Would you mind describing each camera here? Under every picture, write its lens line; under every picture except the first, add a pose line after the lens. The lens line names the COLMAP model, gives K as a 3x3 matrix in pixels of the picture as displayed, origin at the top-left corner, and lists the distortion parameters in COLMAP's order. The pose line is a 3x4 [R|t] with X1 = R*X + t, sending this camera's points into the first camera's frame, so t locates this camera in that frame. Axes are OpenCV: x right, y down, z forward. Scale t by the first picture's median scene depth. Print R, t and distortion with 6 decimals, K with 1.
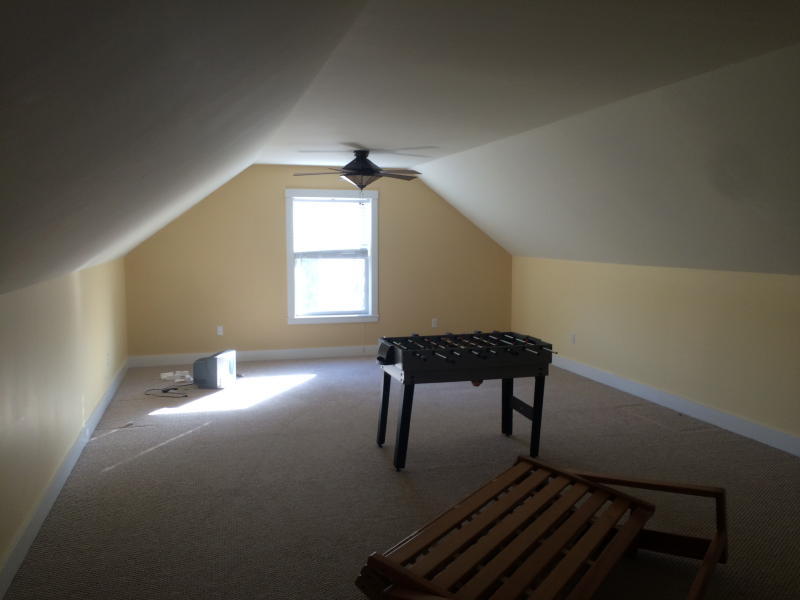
lens RADIAL K [[686.0, 0, 400.0], [0, 686.0, 300.0], [0, 0, 1]] dist [0.087661, -0.112038]
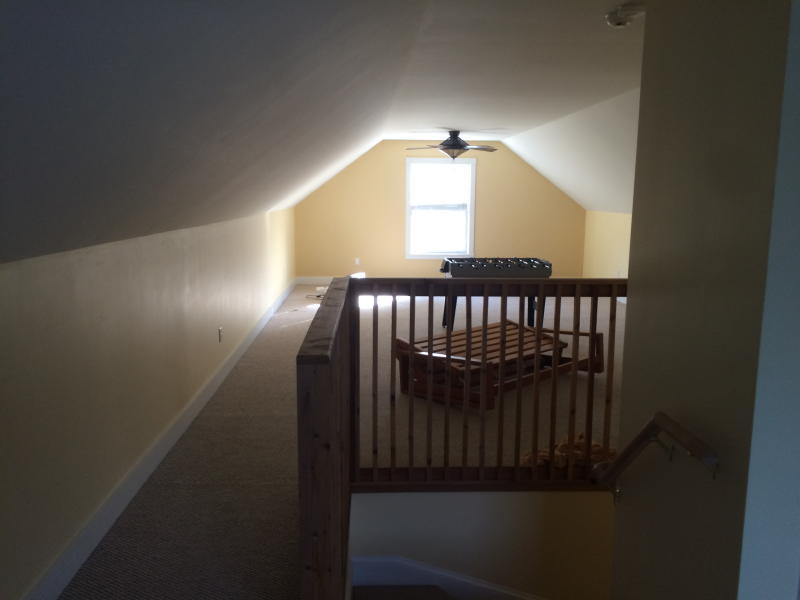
lens RADIAL K [[686.0, 0, 400.0], [0, 686.0, 300.0], [0, 0, 1]] dist [0.087661, -0.112038]
pose [[0.974578, 0.042635, -0.219956, 0.141820], [-0.029558, 0.997613, 0.062407, 0.036264], [0.222092, -0.054319, 0.973511, -0.360879]]
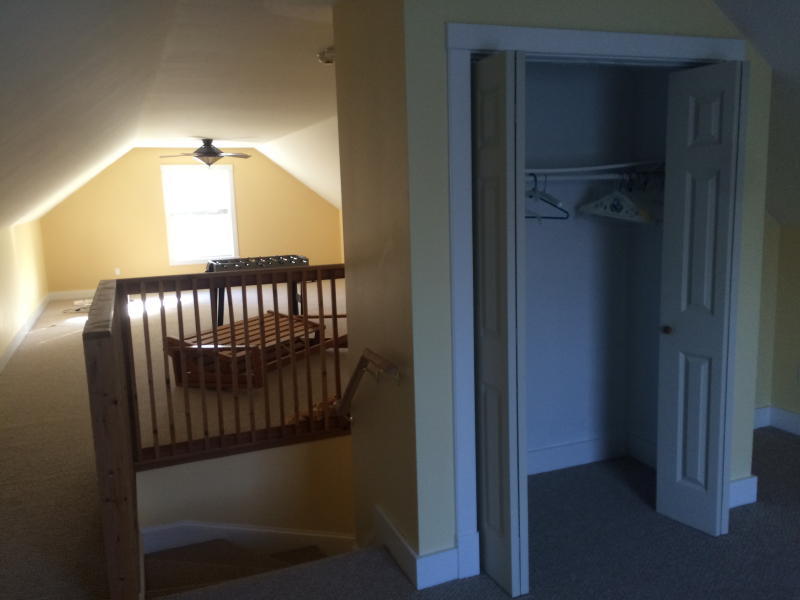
lens RADIAL K [[686.0, 0, 400.0], [0, 686.0, 300.0], [0, 0, 1]] dist [0.087661, -0.112038]
pose [[0.993705, -0.047161, 0.101615, 0.163484], [0.041153, 0.997324, 0.060427, 0.044163], [-0.104193, -0.055865, 0.992987, -0.454594]]
